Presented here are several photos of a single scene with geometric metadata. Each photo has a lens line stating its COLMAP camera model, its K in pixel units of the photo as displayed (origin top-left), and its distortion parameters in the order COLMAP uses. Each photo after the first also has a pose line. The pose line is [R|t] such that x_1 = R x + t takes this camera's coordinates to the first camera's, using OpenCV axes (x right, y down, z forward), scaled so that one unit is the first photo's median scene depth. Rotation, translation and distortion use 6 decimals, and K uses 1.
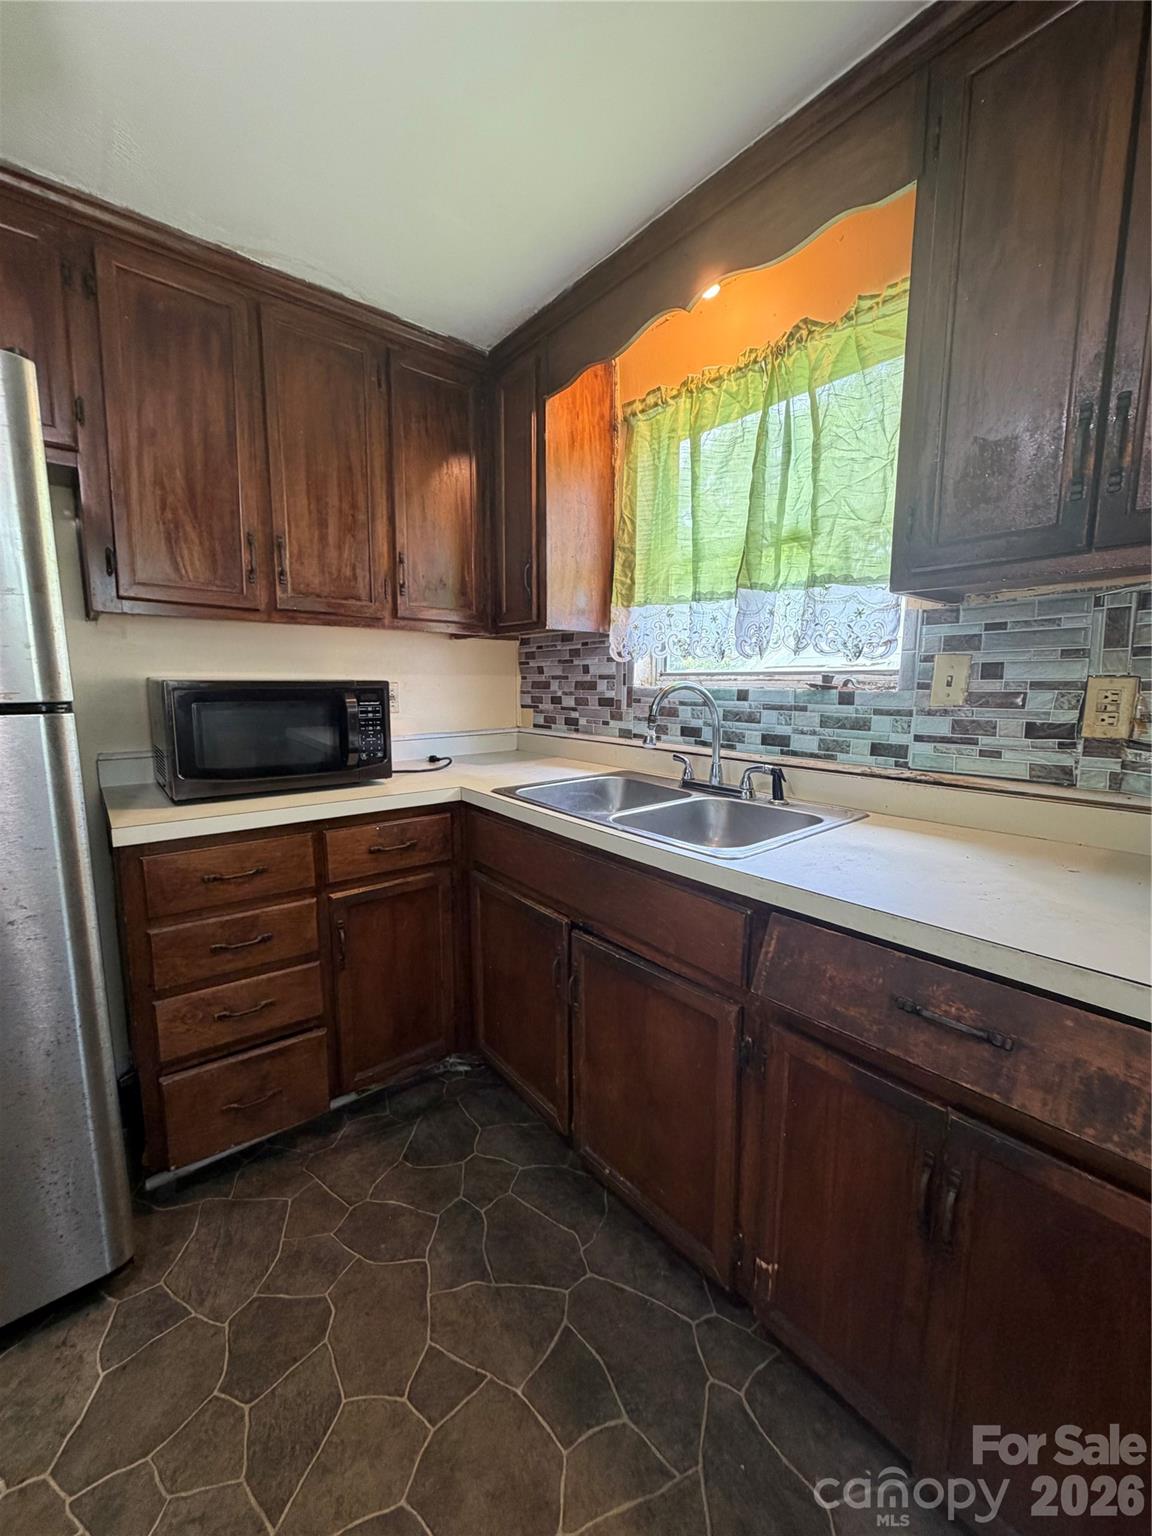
lens RADIAL K [[612.2, 0, 574.5], [0, 612.2, 763.9], [0, 0, 1]] dist [-0.002416, 0.000809]
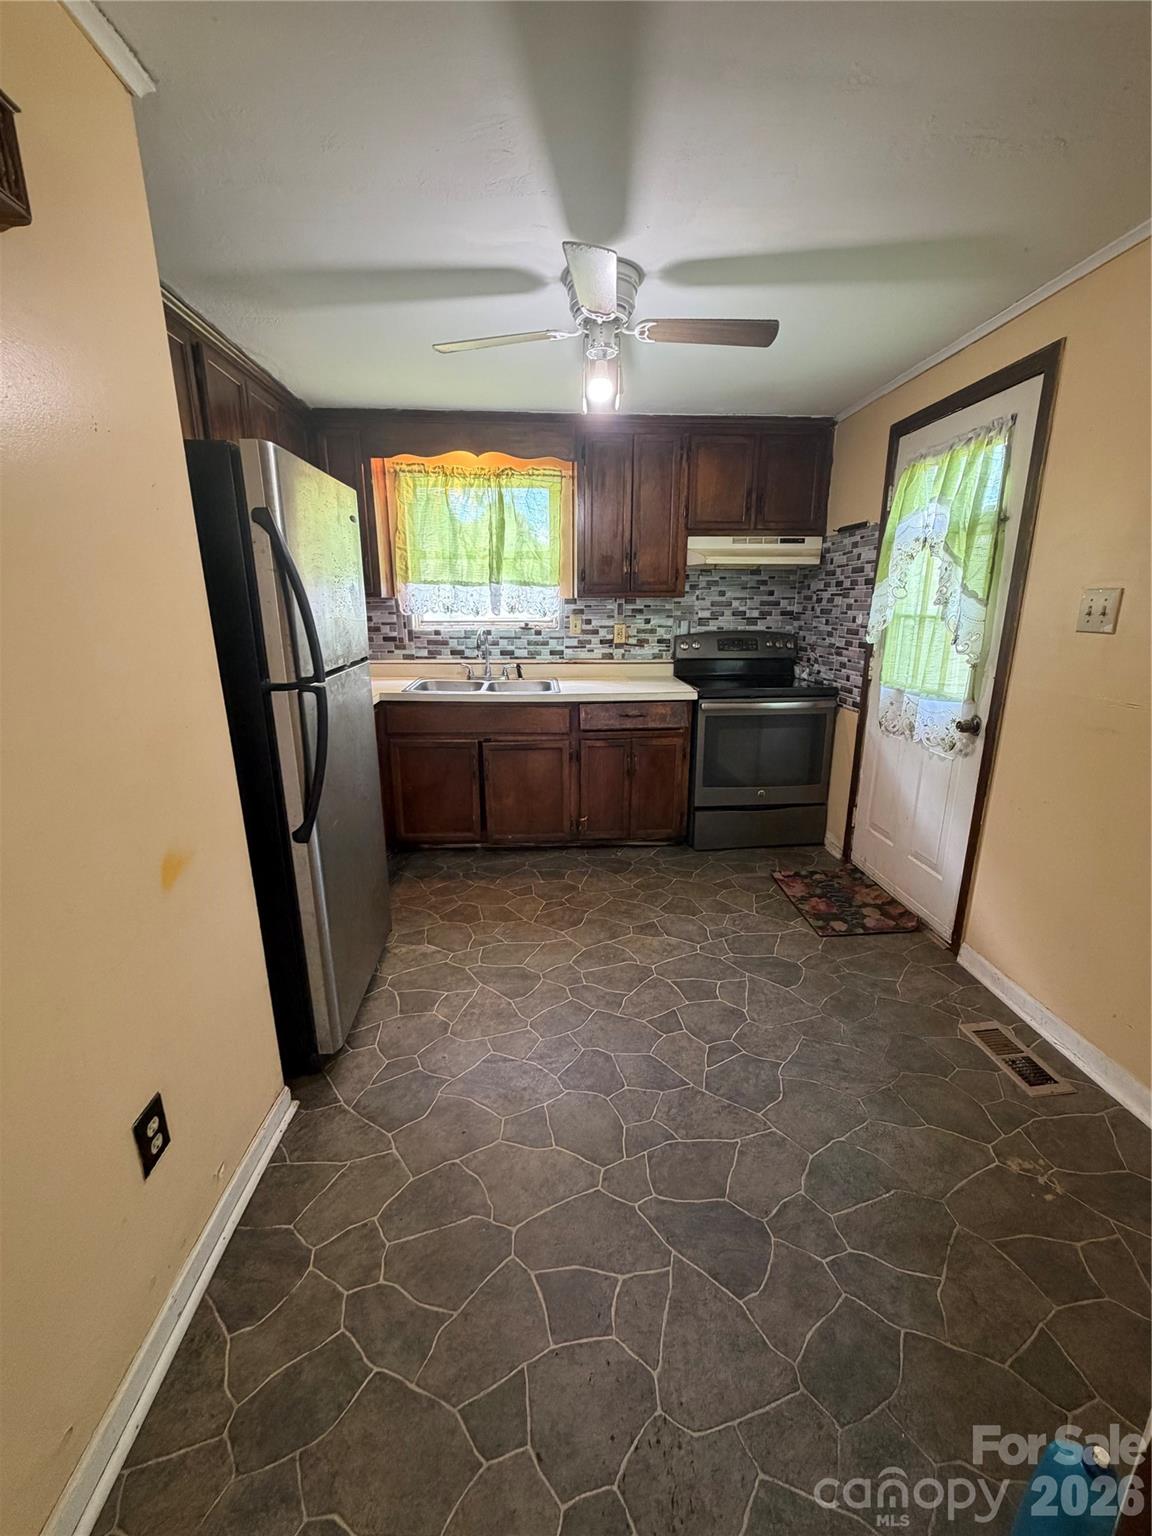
lens RADIAL K [[612.2, 0, 565.4], [0, 612.2, 767.5], [0, 0, 1]] dist [-0.002416, 0.000809]
pose [[0.594585, -0.214484, 0.774897, -1.519473], [0.109569, 0.976387, 0.186181, -0.025454], [-0.796532, -0.025796, 0.604046, -0.585211]]
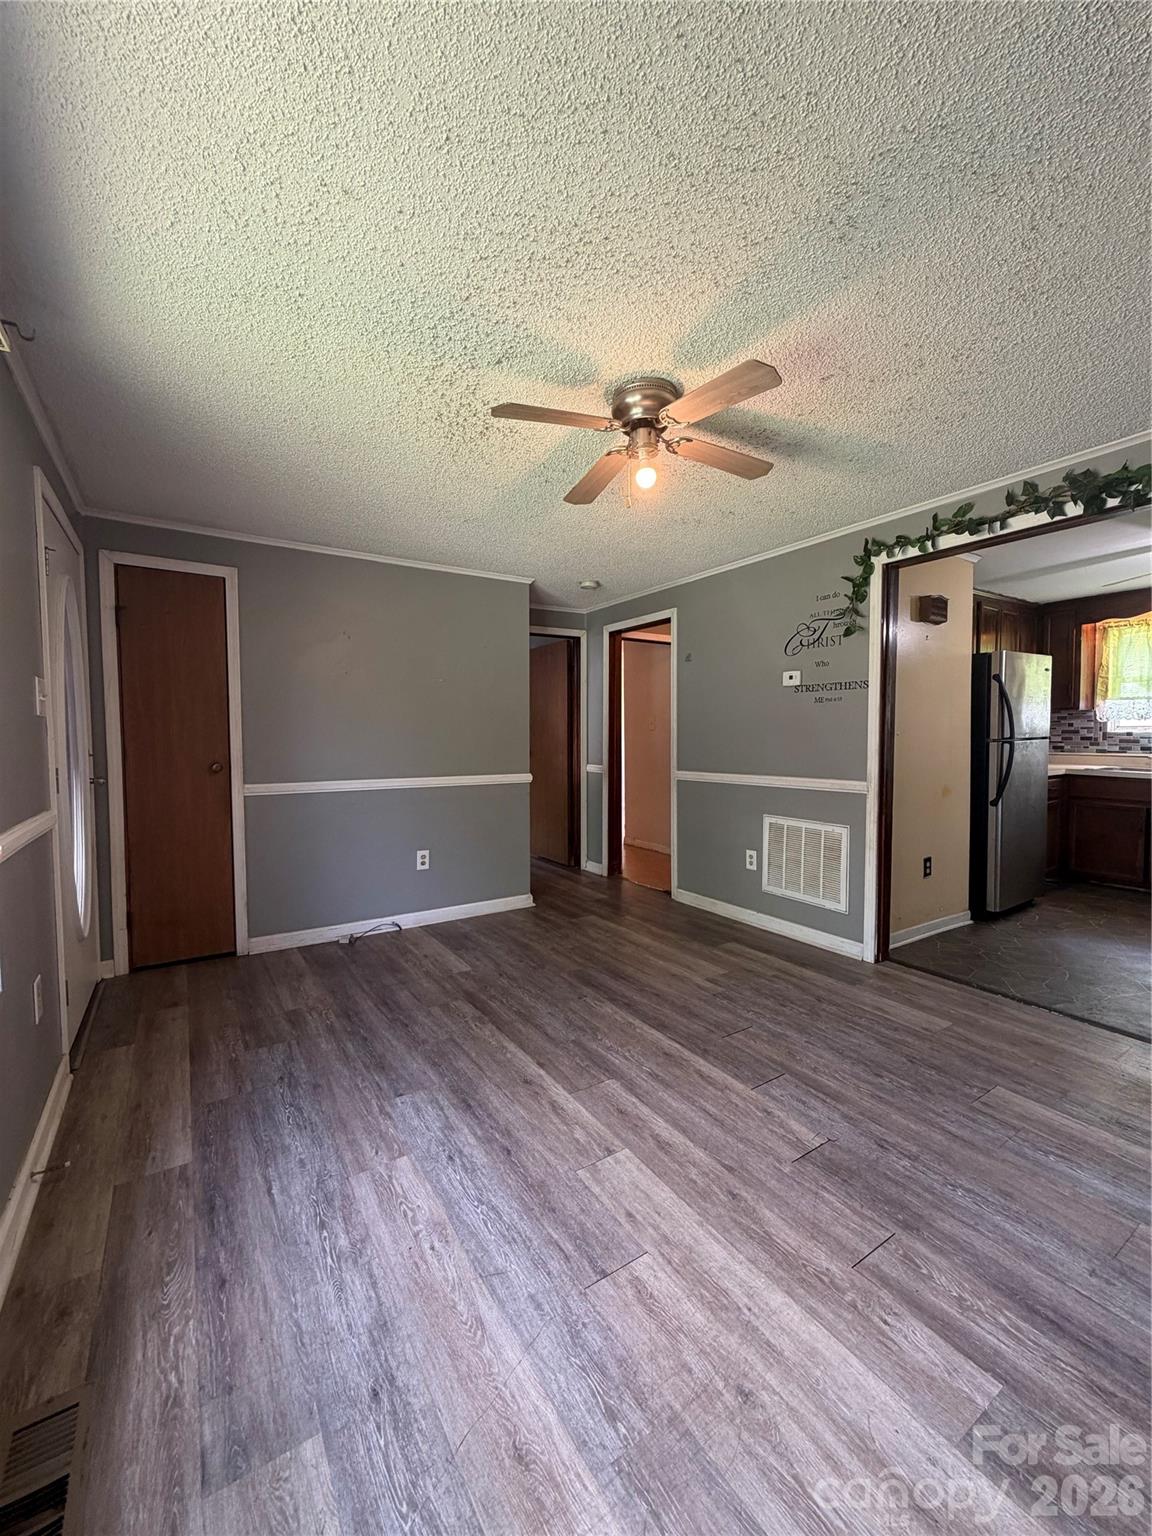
lens RADIAL K [[612.2, 0, 573.7], [0, 612.2, 763.8], [0, 0, 1]] dist [-0.002416, 0.000809]
pose [[0.993174, -0.008405, -0.116340, -2.442532], [-0.001313, 0.996532, -0.083203, 0.292824], [0.116636, 0.082788, 0.989718, -2.336220]]
